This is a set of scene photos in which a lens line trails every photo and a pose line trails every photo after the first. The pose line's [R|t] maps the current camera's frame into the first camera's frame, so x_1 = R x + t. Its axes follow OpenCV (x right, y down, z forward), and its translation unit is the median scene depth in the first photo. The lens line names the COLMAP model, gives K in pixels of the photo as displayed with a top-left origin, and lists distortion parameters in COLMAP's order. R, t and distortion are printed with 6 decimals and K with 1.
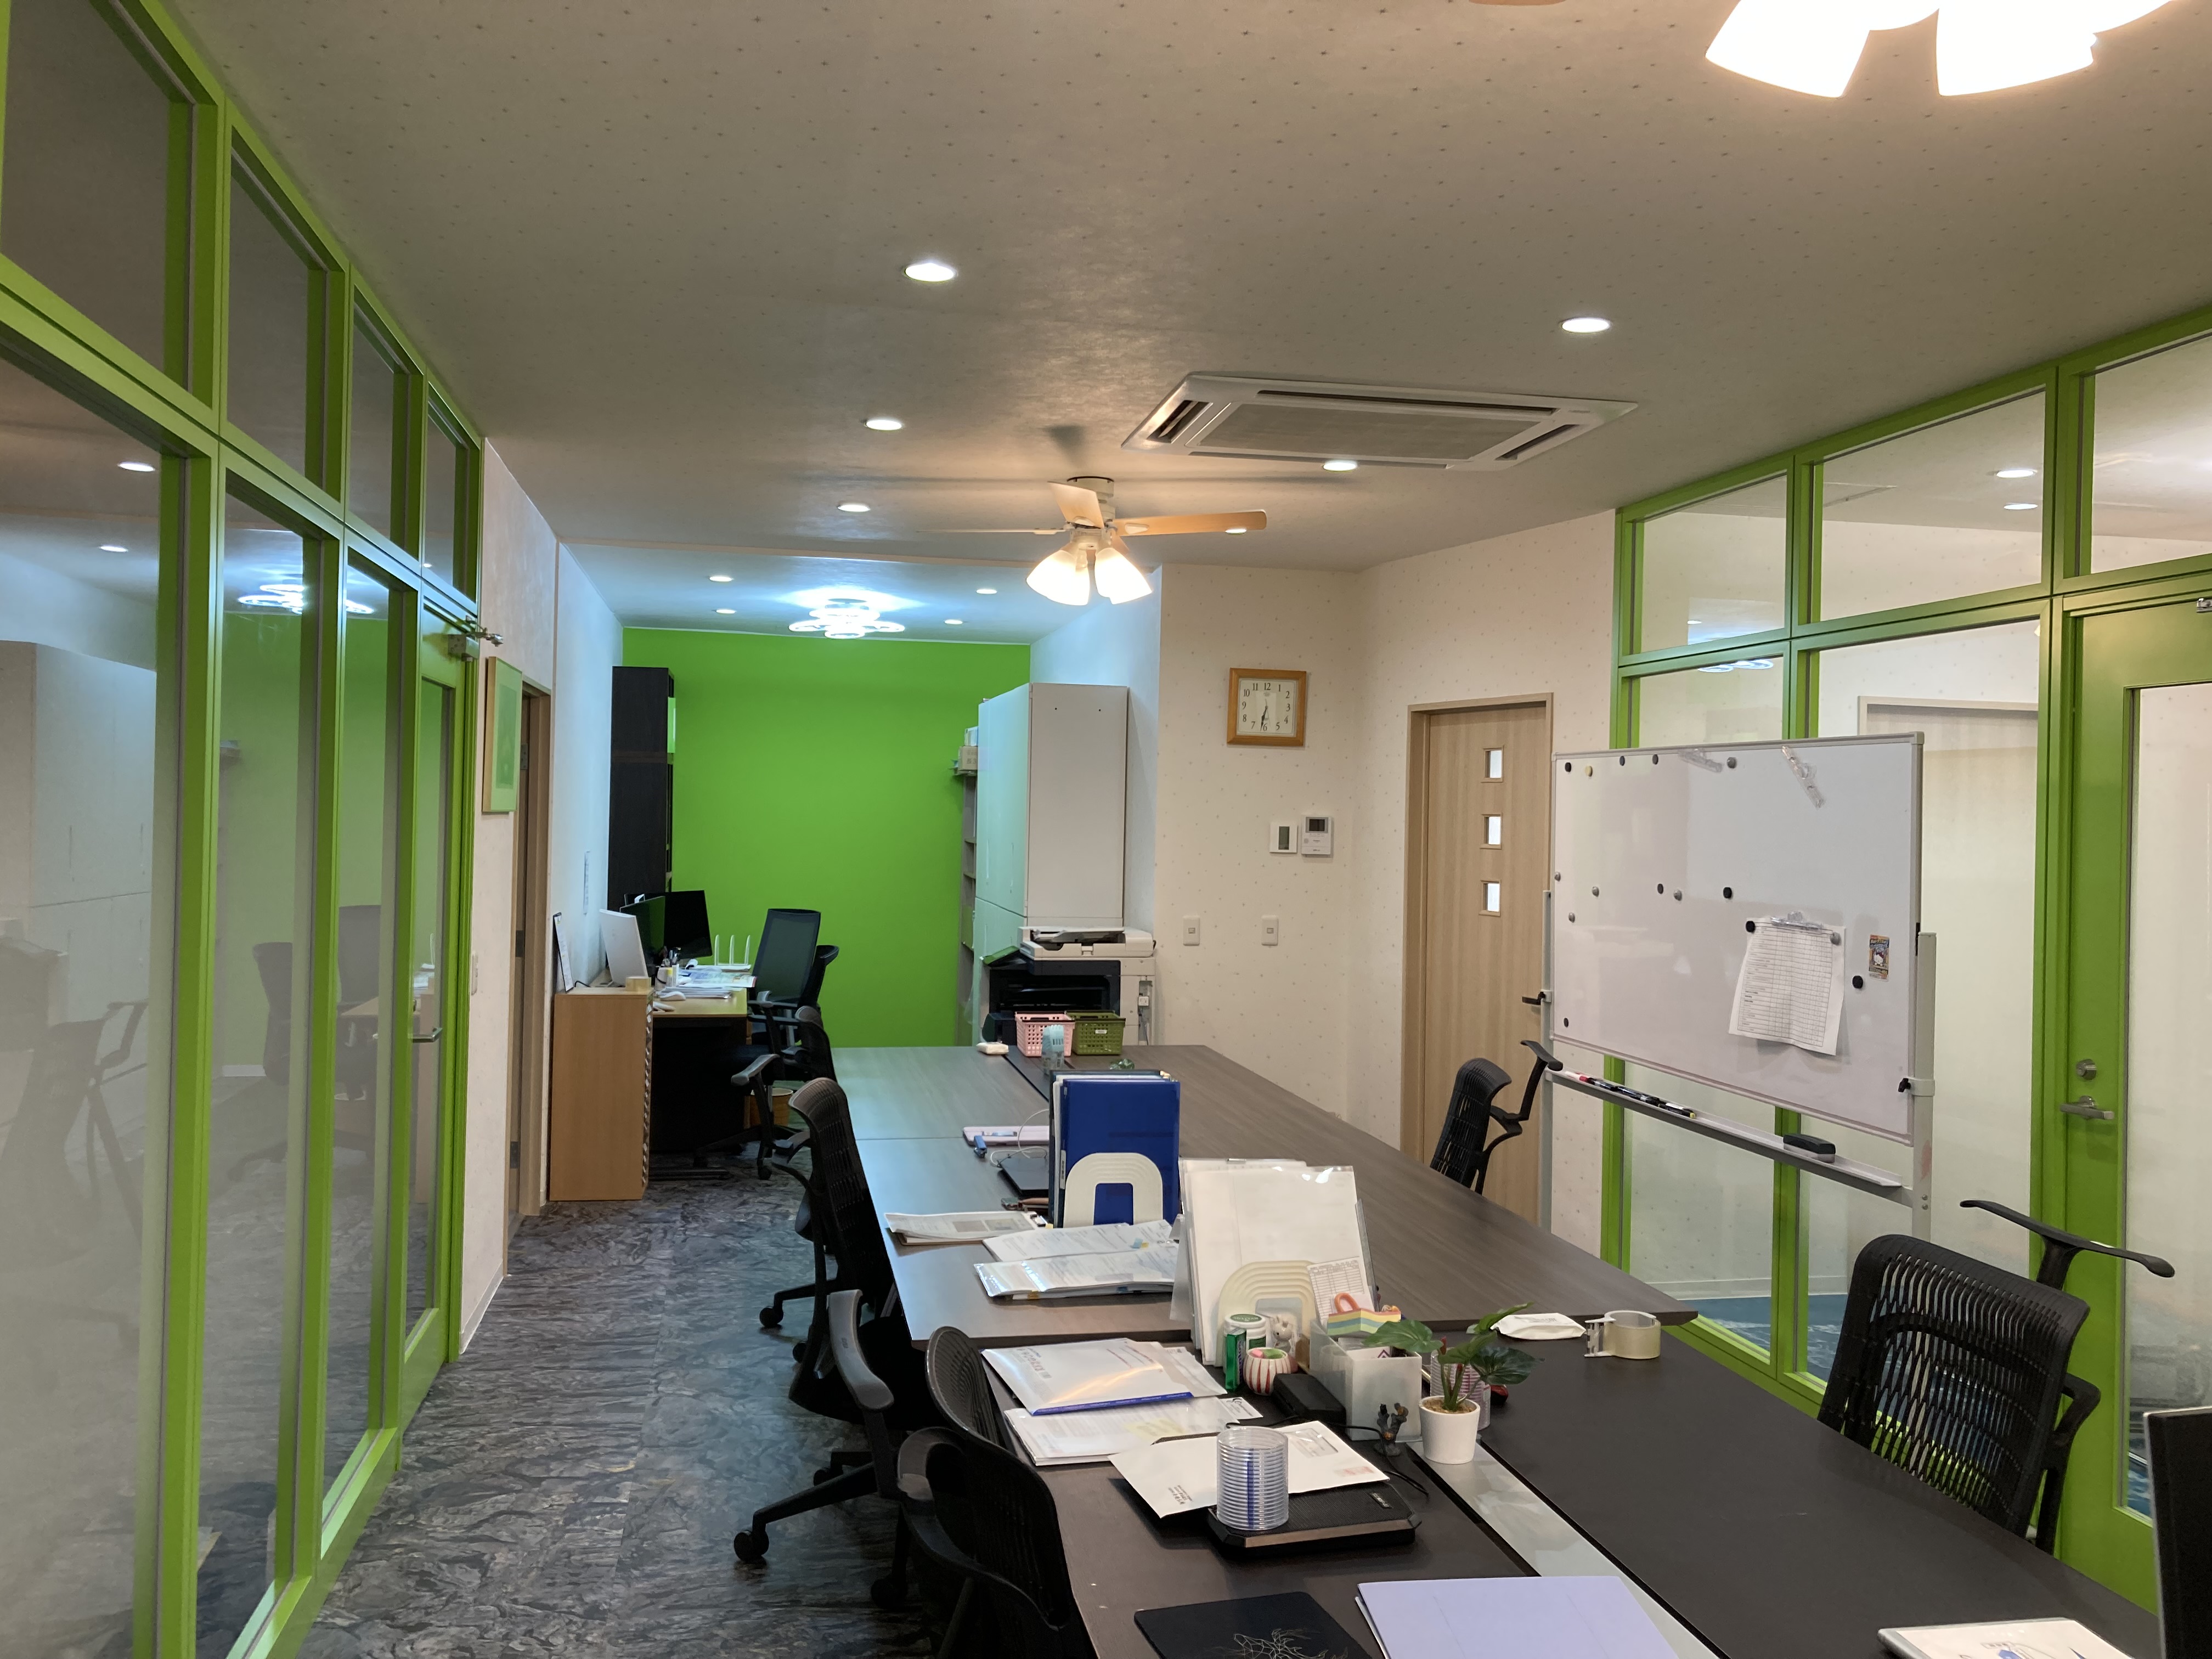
lens RADIAL K [[1788.1, 0, 1106.0], [0, 1788.1, 829.5], [0, 0, 1]] dist [0.094774, -0.172145]
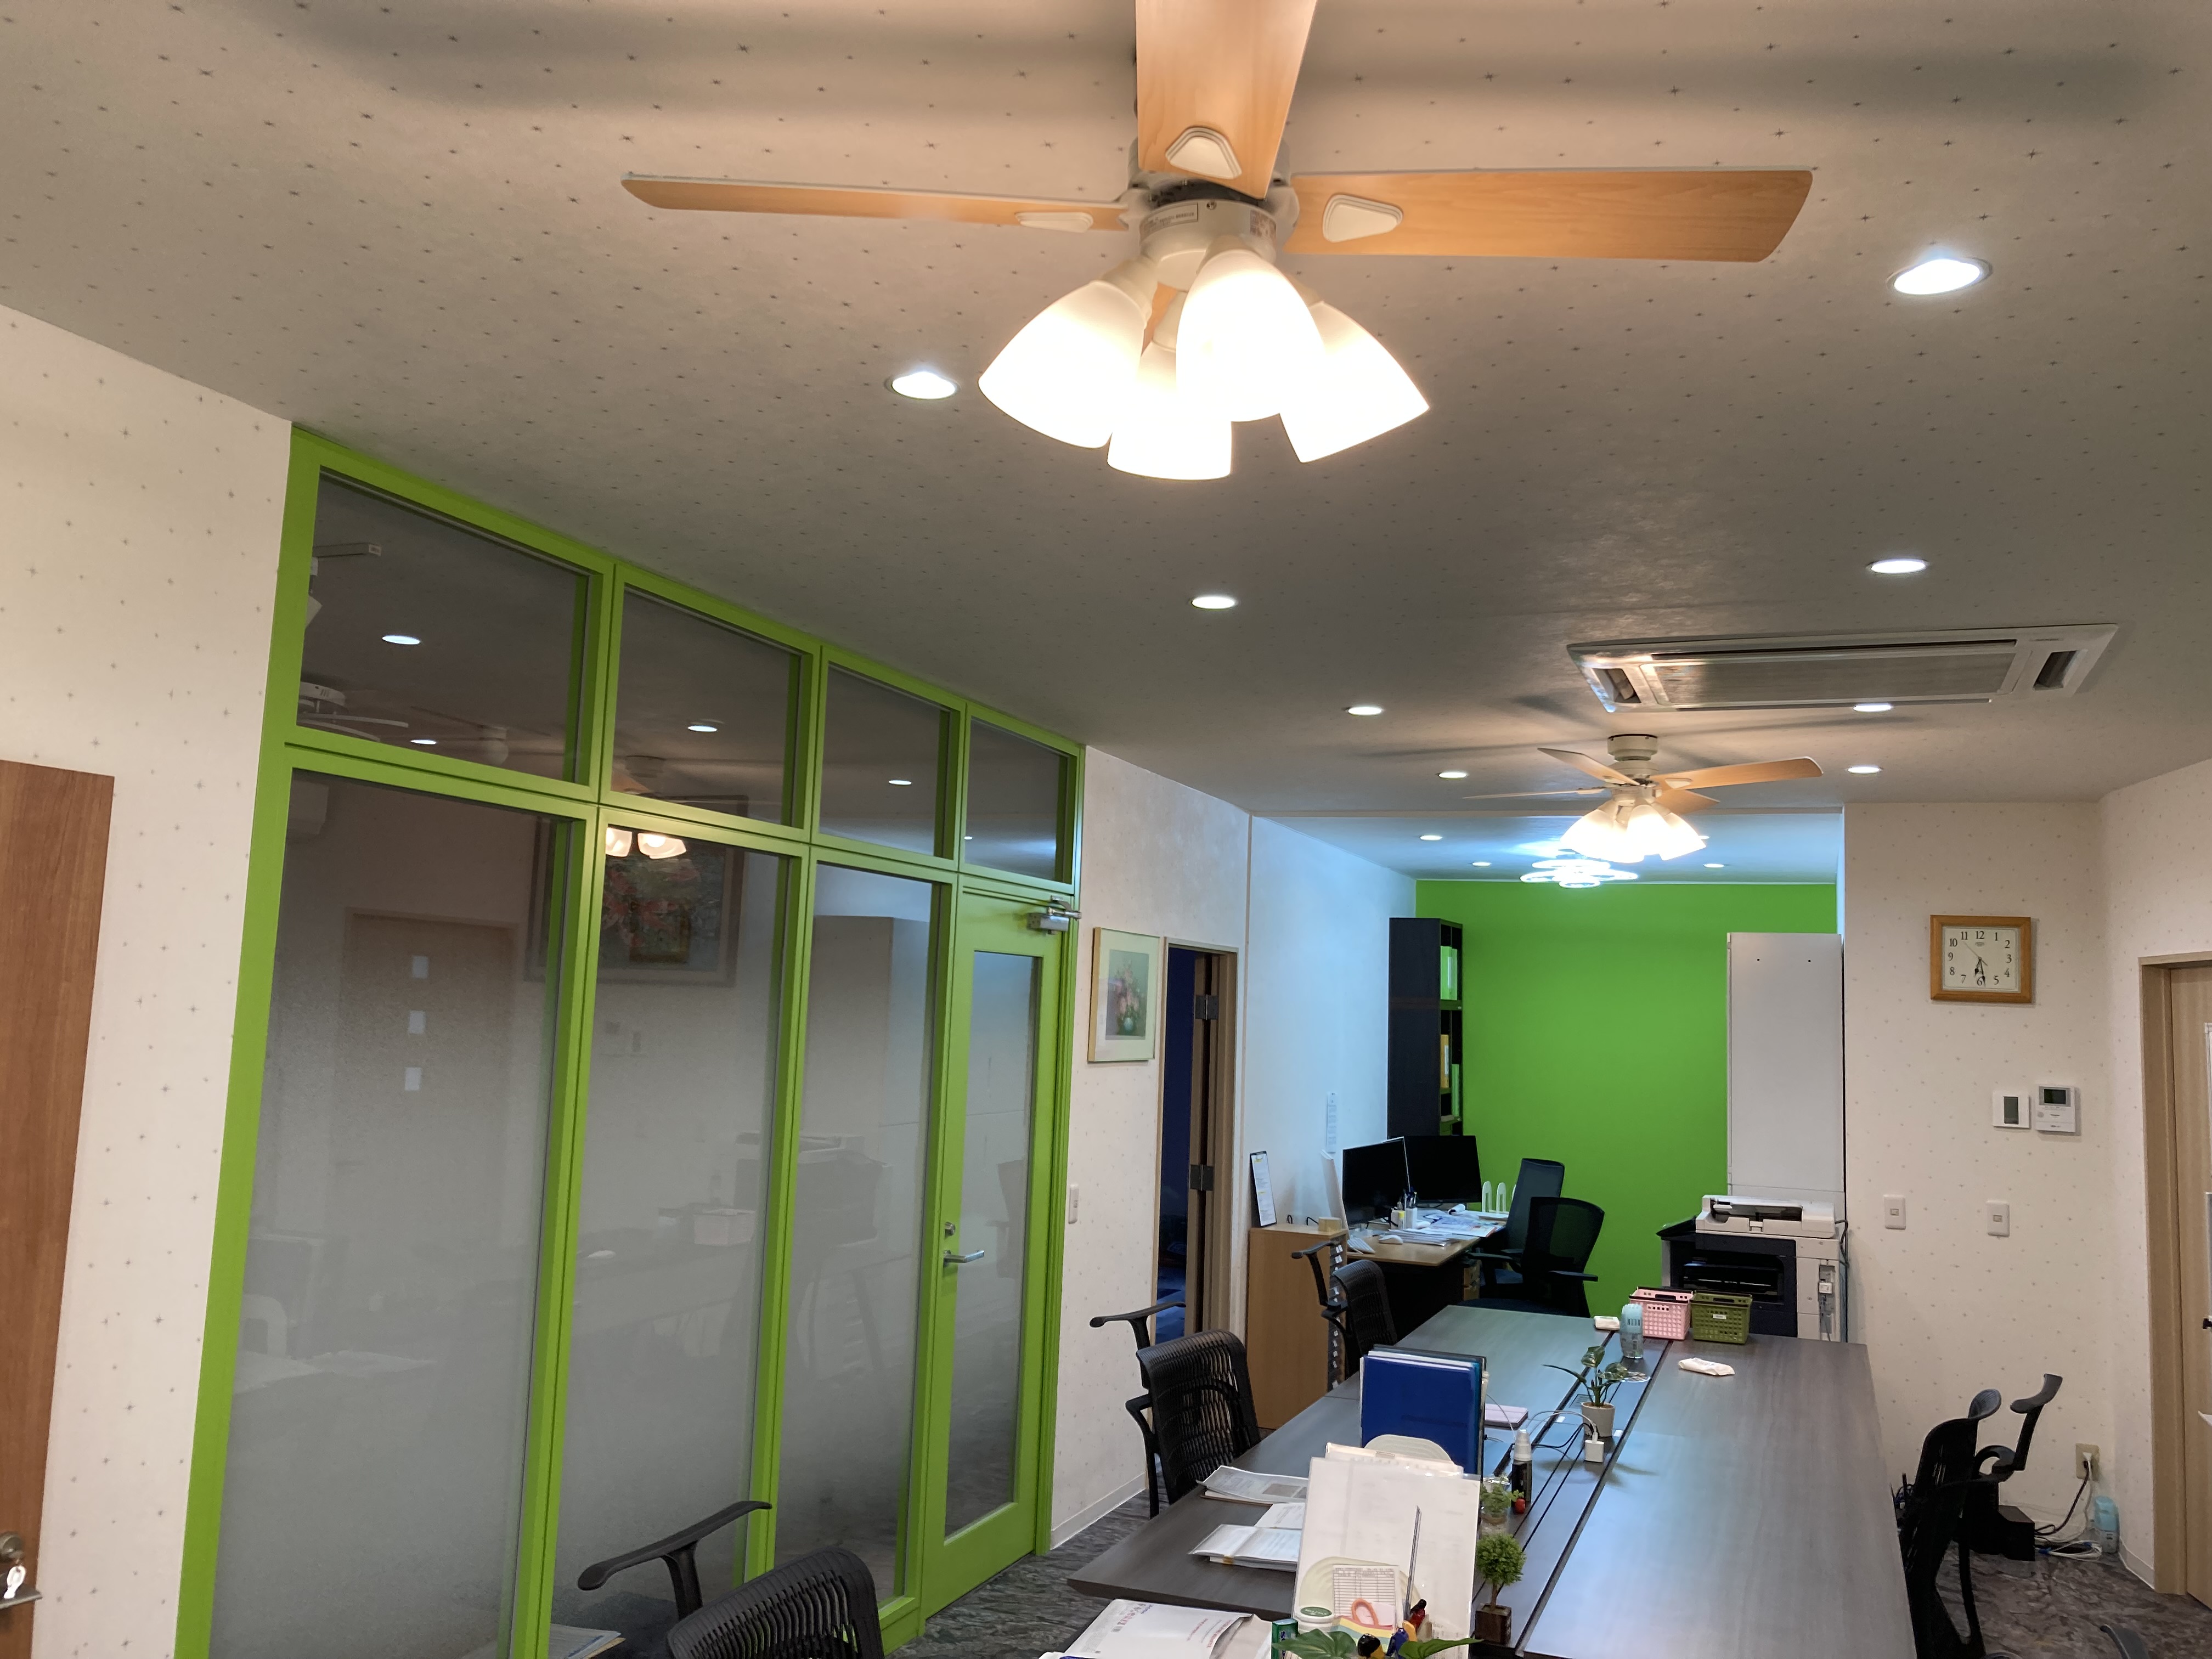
lens RADIAL K [[1814.1, 0, 1113.6], [0, 1814.1, 806.6], [0, 0, 1]] dist [-0.033504, 0.102707]
pose [[0.843297, -0.049764, -0.535138, 0.315409], [-0.025367, 0.990909, -0.132122, -0.020986], [0.536848, 0.124993, 0.834369, 0.026749]]
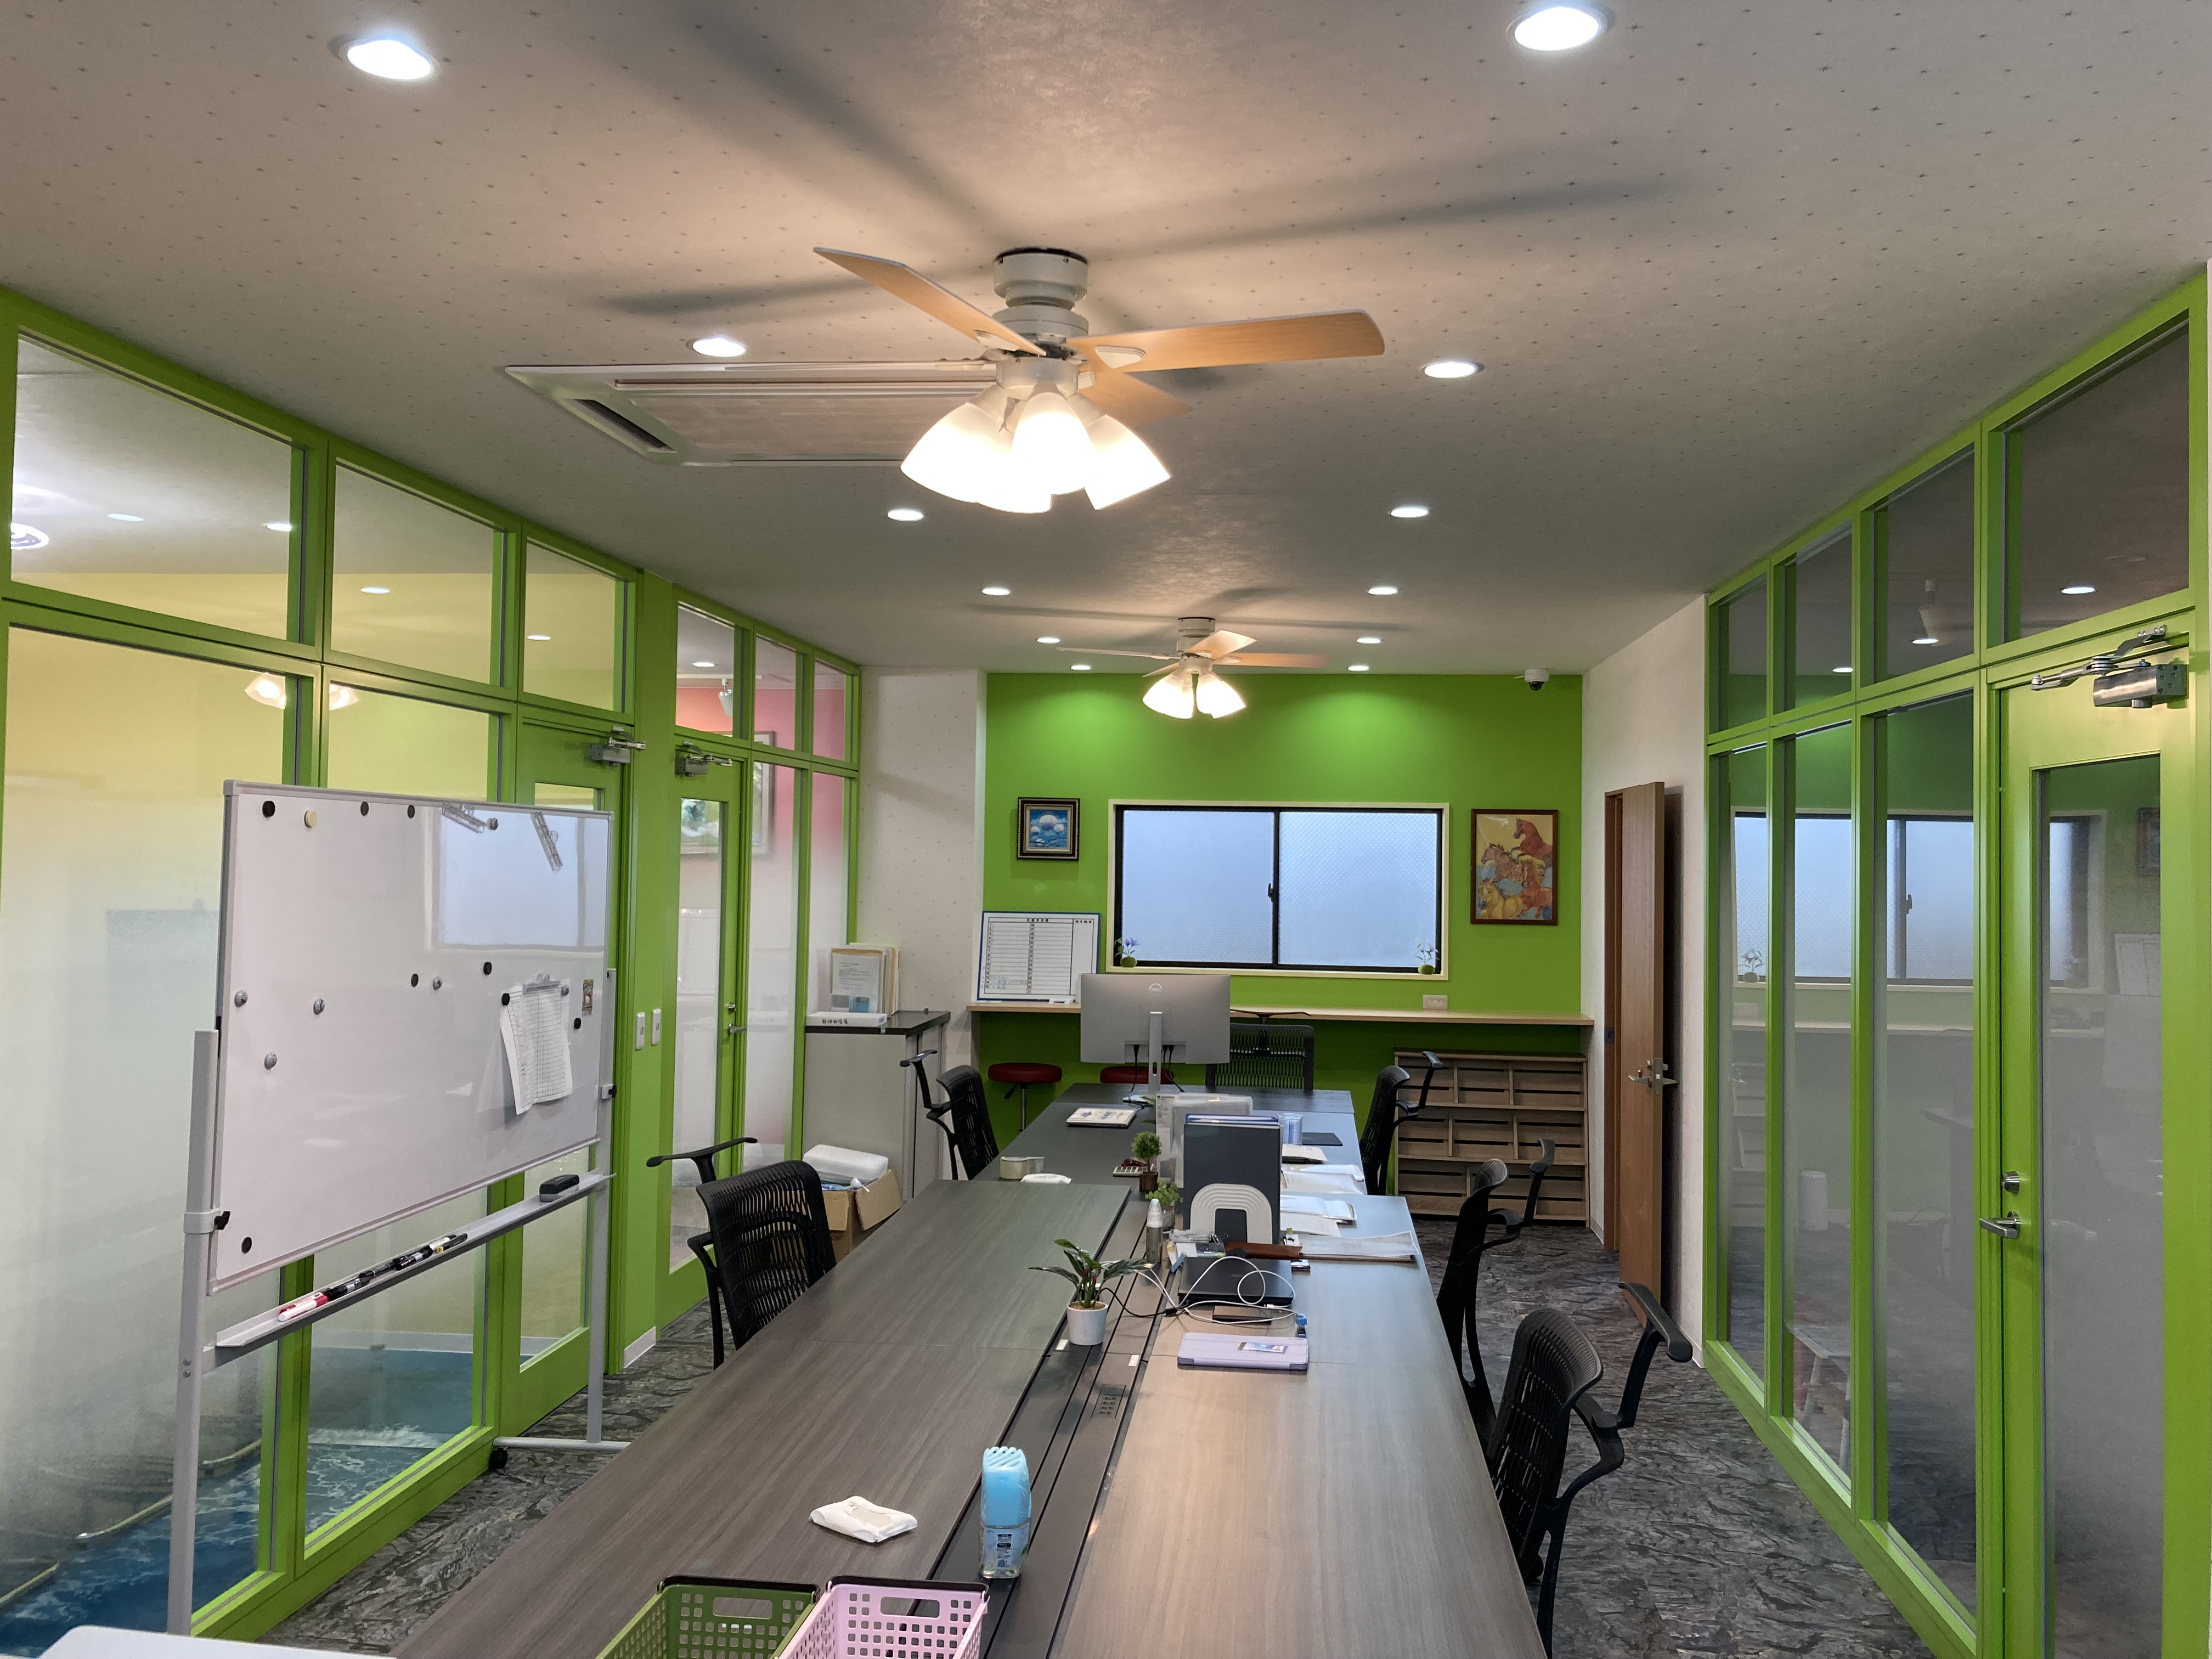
lens RADIAL K [[1806.6, 0, 1107.4], [0, 1806.6, 817.7], [0, 0, 1]] dist [0.009679, 0.004966]
pose [[-0.954951, -0.030644, 0.295178, -0.205902], [-0.034810, 0.999355, -0.008869, -0.040905], [-0.294716, -0.018745, -0.955401, 1.685613]]
